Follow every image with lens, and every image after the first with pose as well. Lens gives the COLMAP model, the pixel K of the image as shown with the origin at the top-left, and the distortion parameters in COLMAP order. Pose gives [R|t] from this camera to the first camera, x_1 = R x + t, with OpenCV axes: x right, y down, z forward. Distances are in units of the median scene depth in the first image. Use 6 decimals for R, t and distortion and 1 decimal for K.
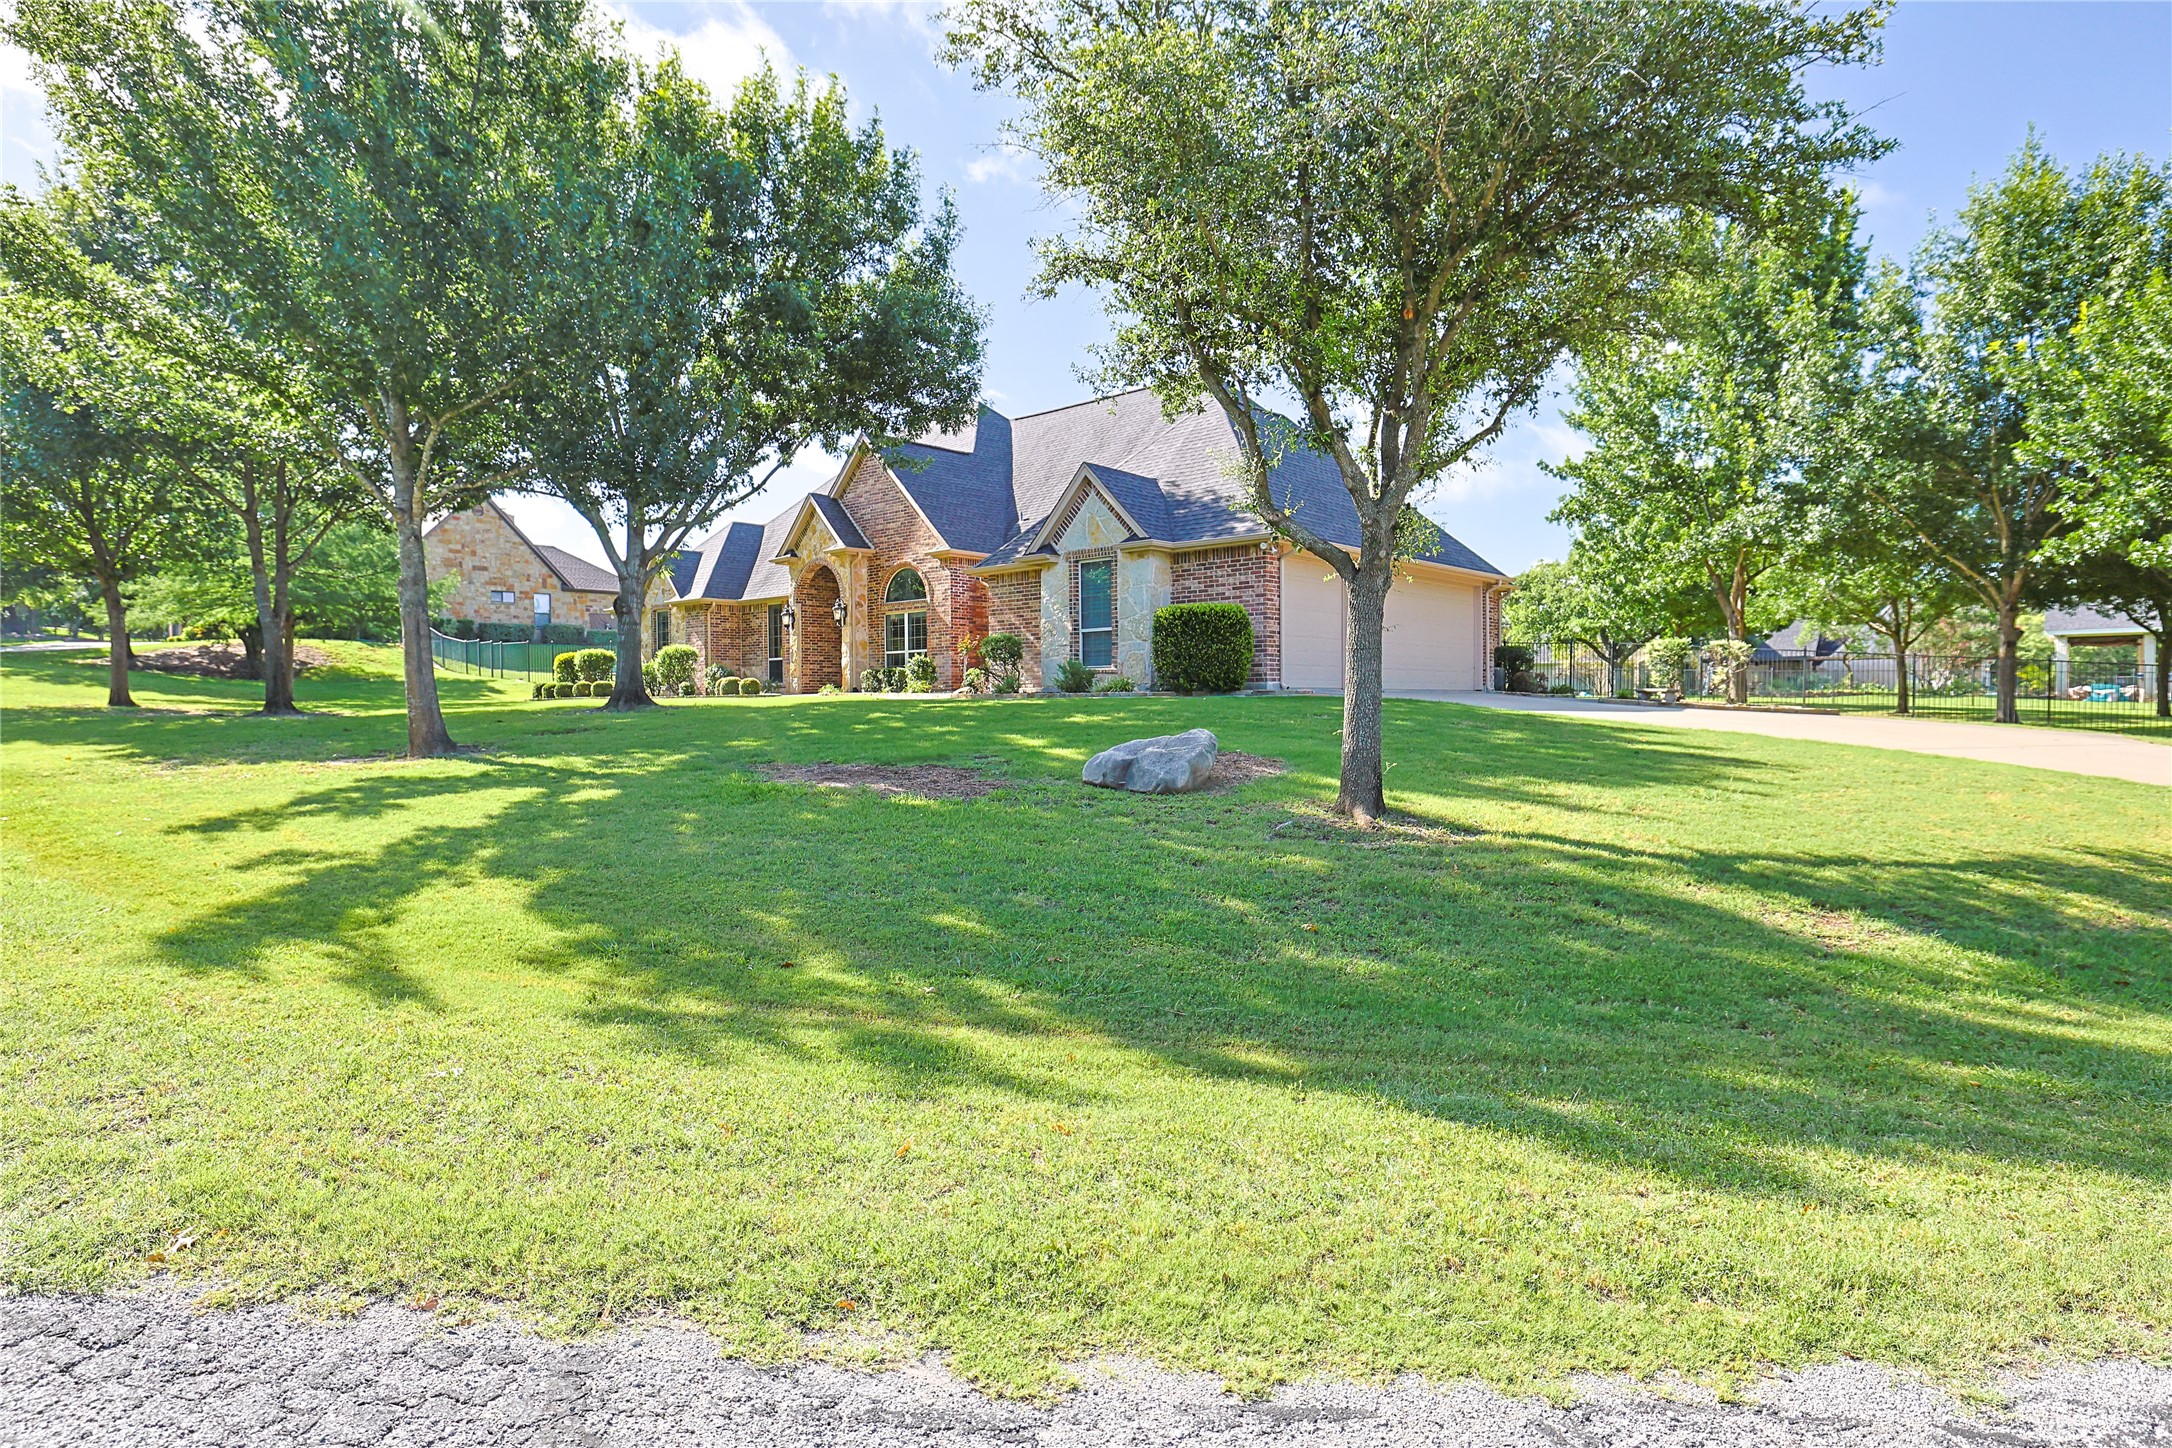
lens RADIAL K [[1147.0, 0, 1087.2], [0, 1147.0, 709.4], [0, 0, 1]] dist [-0.012421, 0.001121]
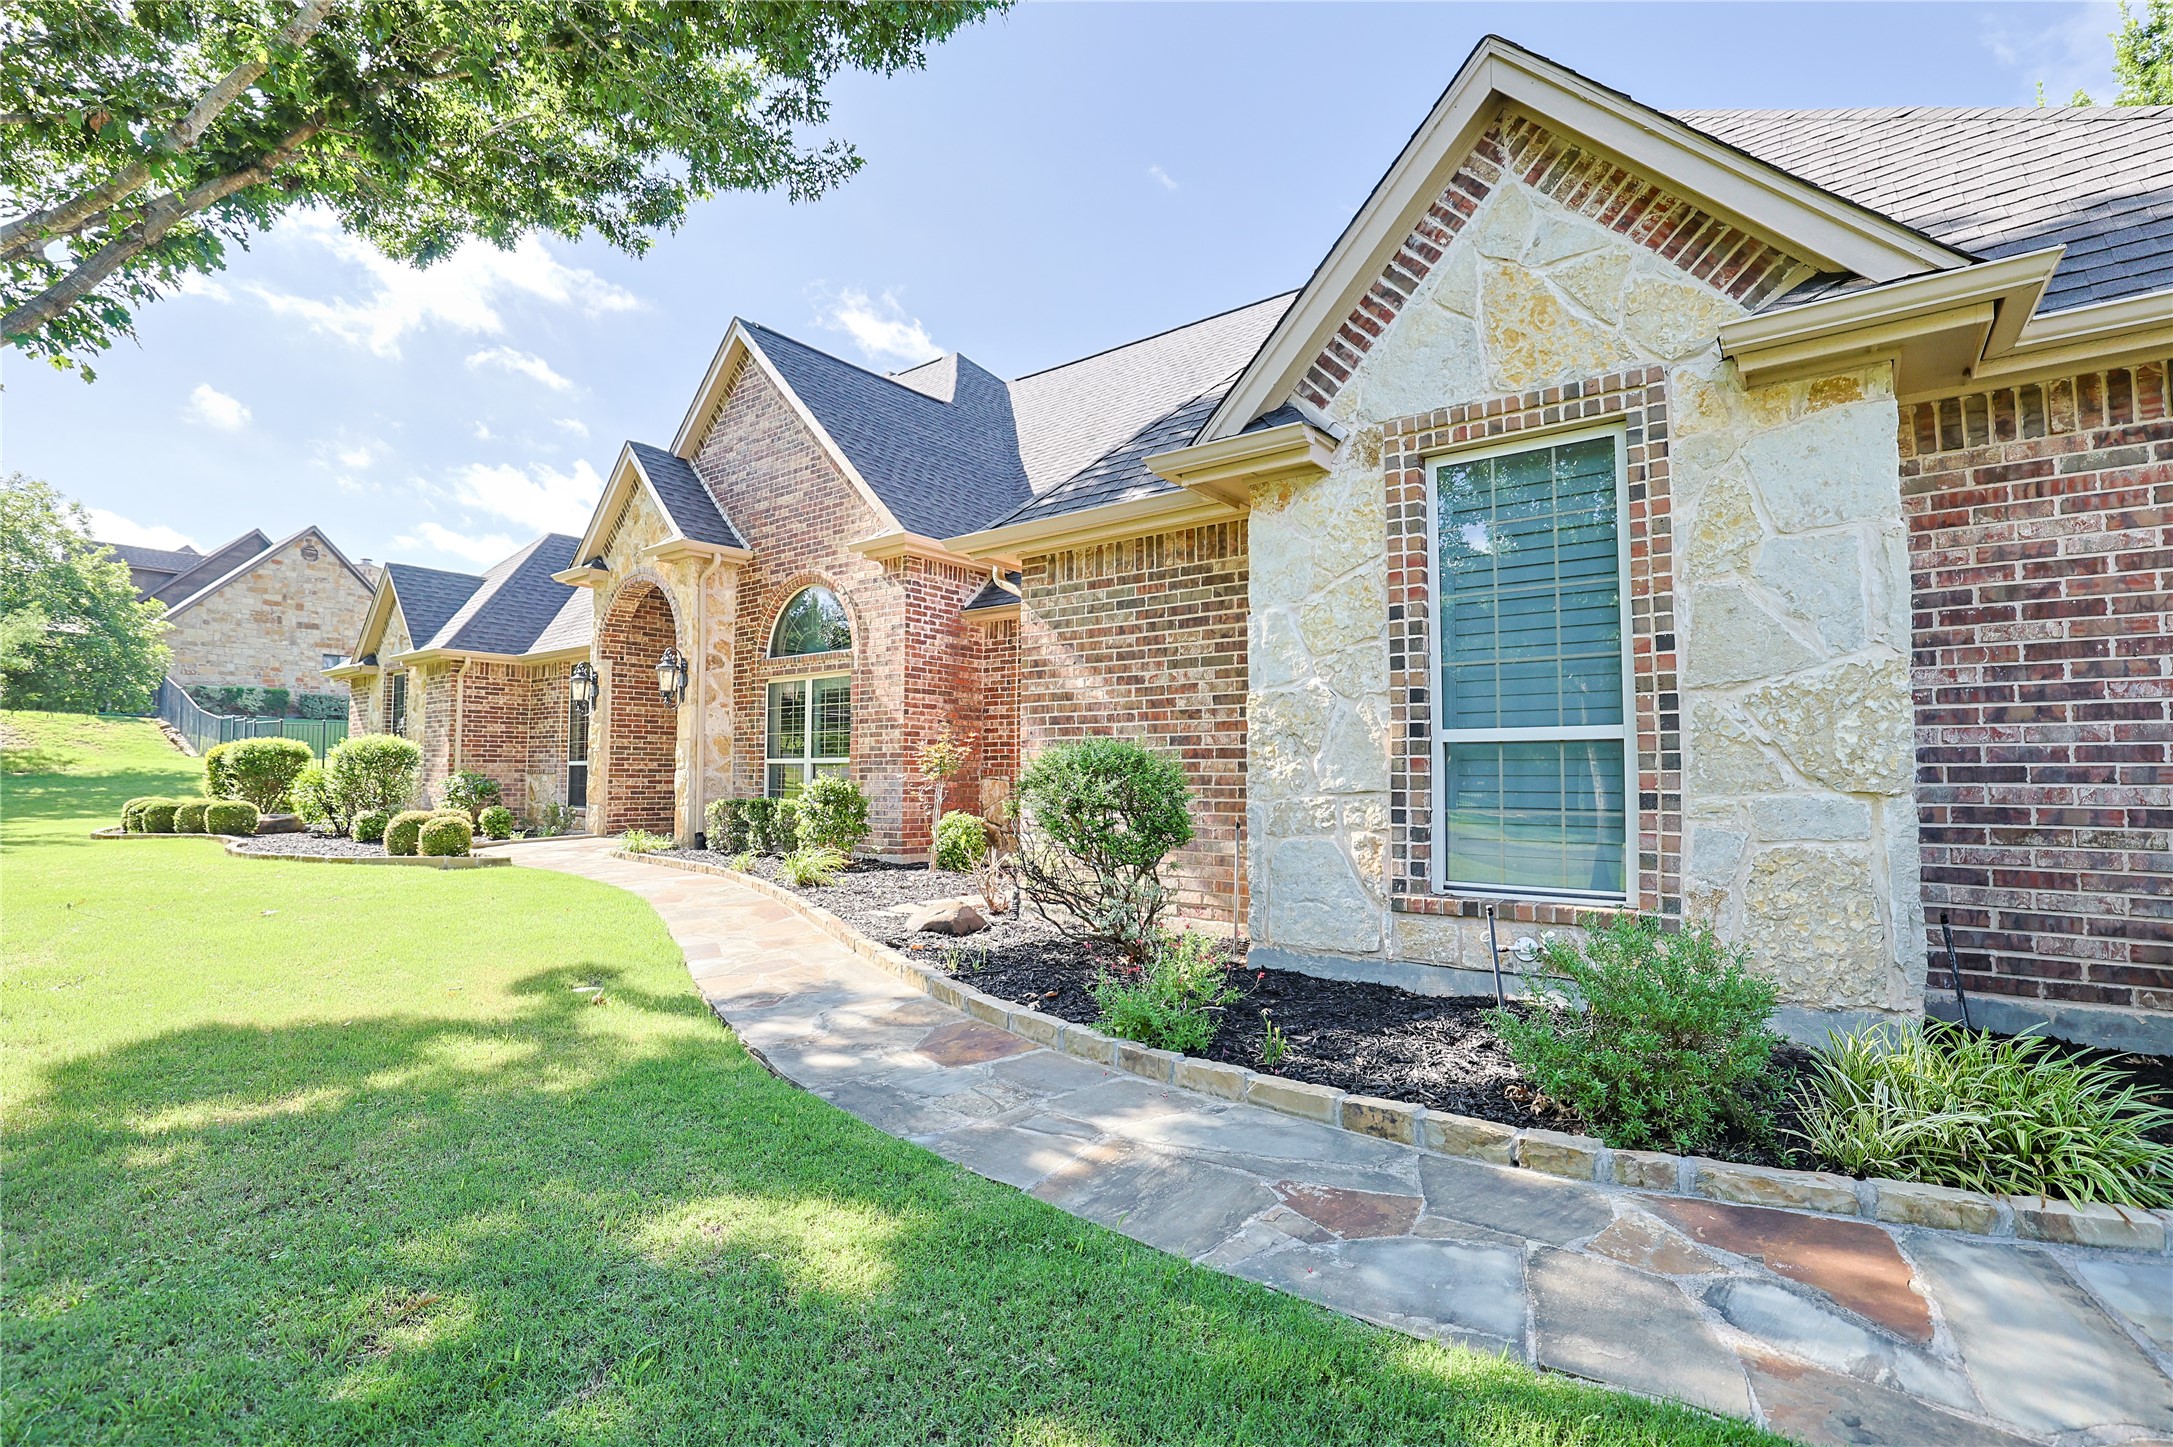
lens RADIAL K [[980.8, 0, 1075.8], [0, 980.8, 735.8], [0, 0, 1]] dist [-0.009364, 0.002035]
pose [[0.998081, 0.022393, 0.057739, -0.068755], [-0.019258, 0.998339, -0.054306, -0.040153], [-0.058859, 0.053090, 0.996854, 0.575429]]
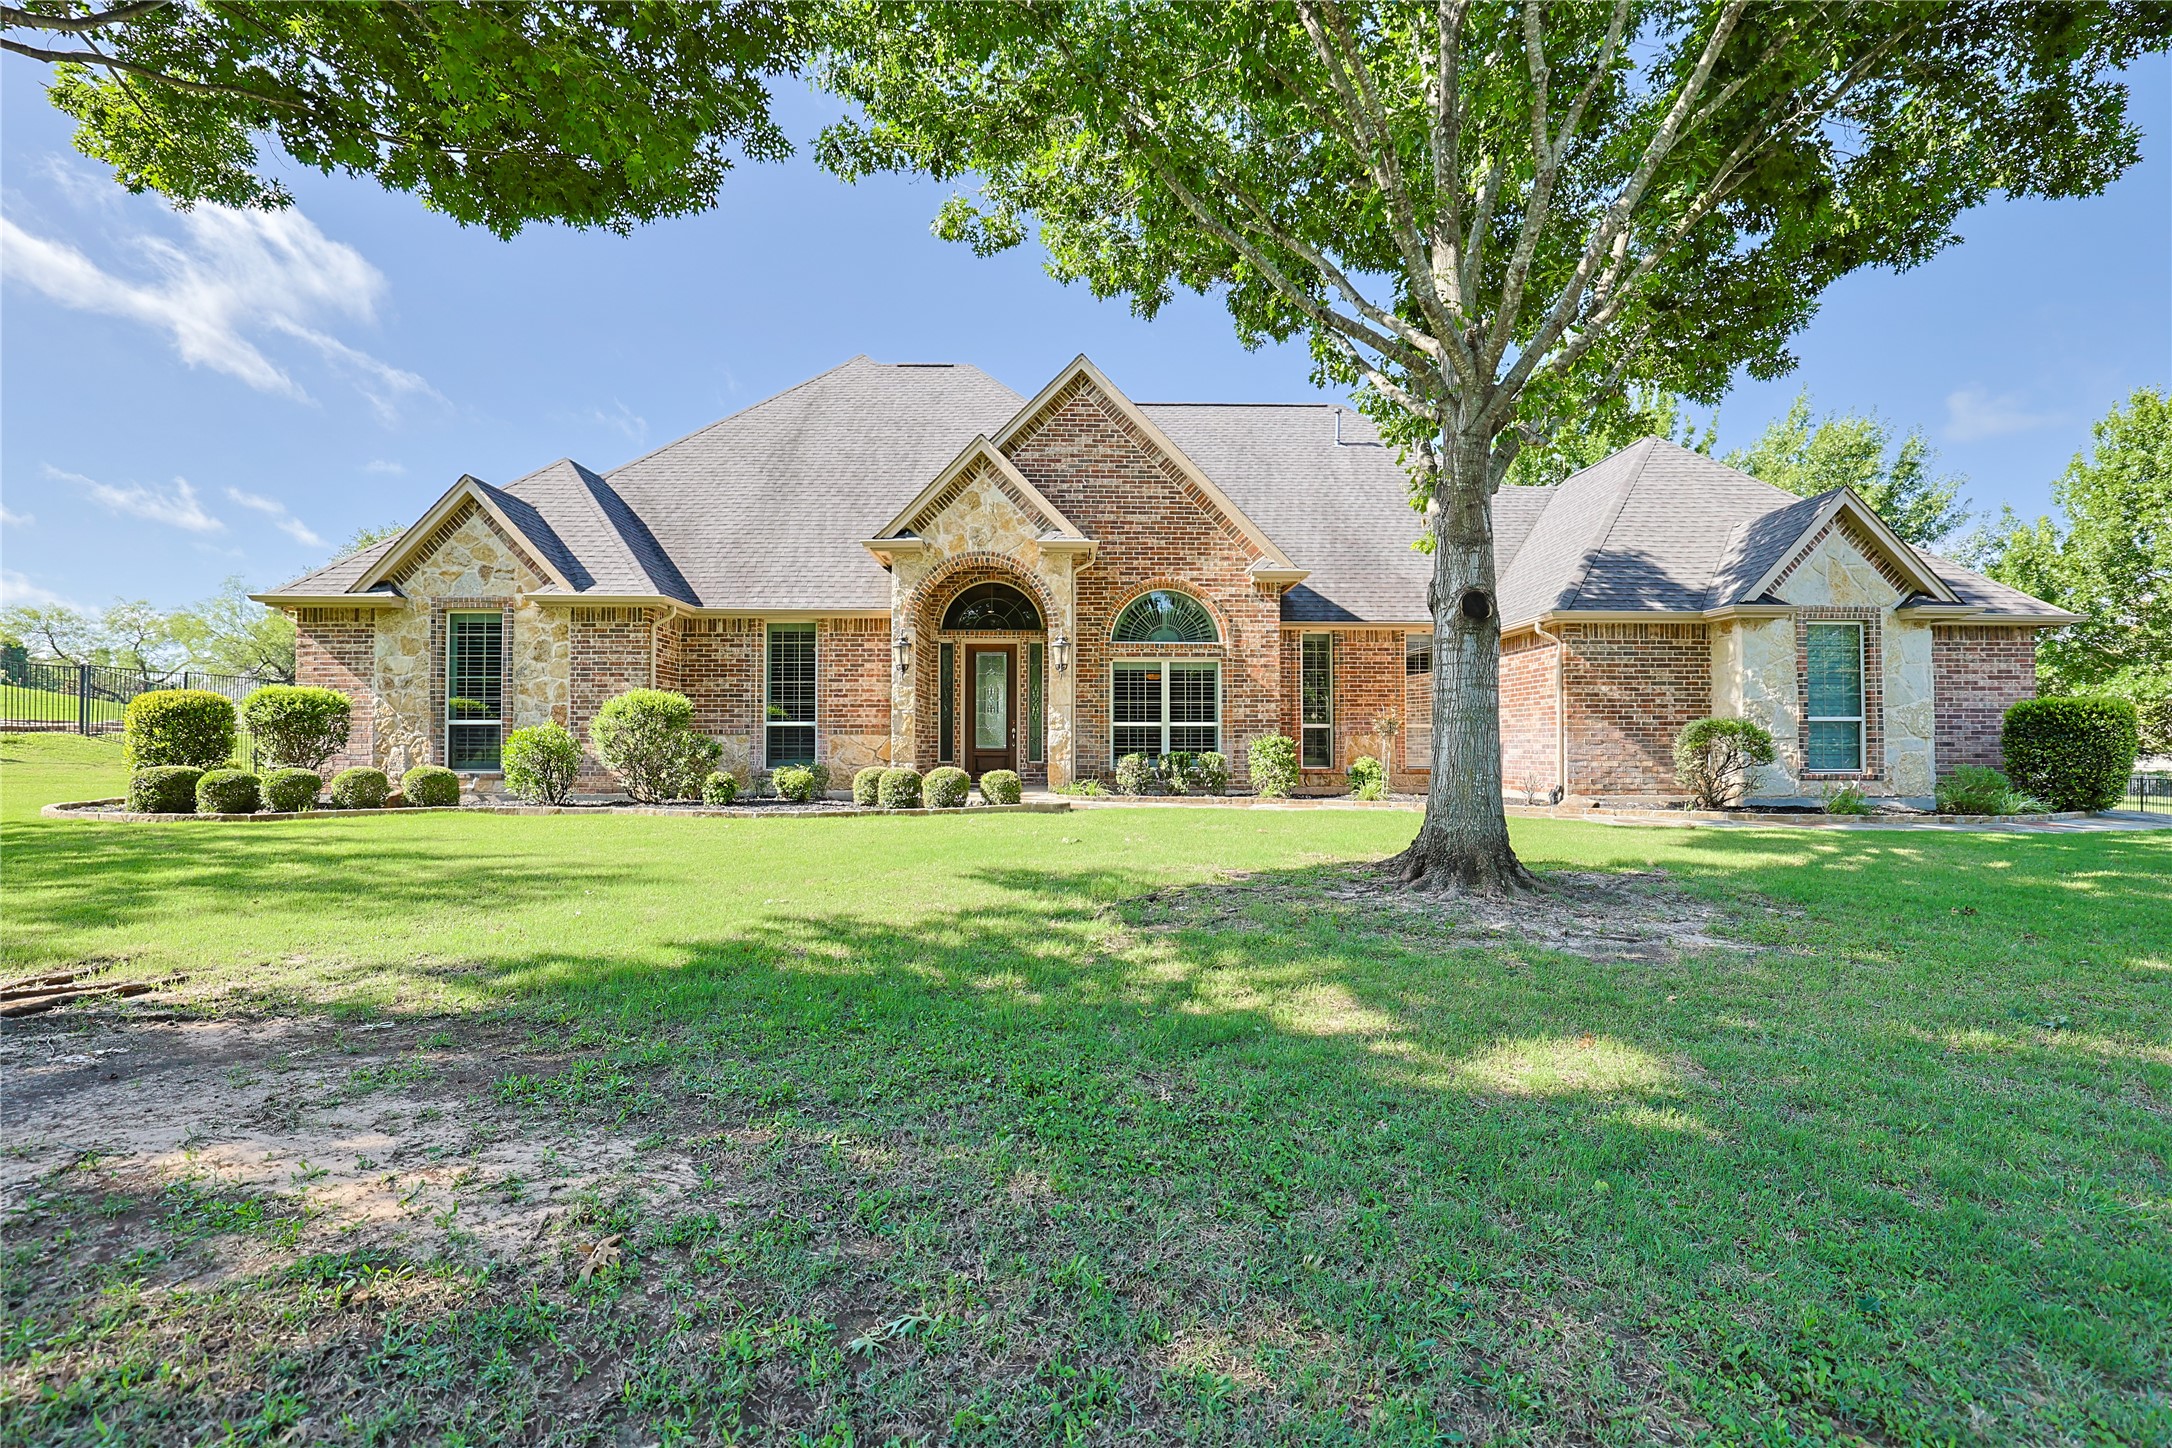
lens RADIAL K [[922.9, 0, 1080.4], [0, 922.9, 725.0], [0, 0, 1]] dist [-0.019775, -0.000162]
pose [[0.725123, 0.020881, 0.688303, -0.522546], [-0.001721, 0.999592, -0.028511, -0.034930], [-0.688617, 0.019490, 0.724863, 0.654813]]
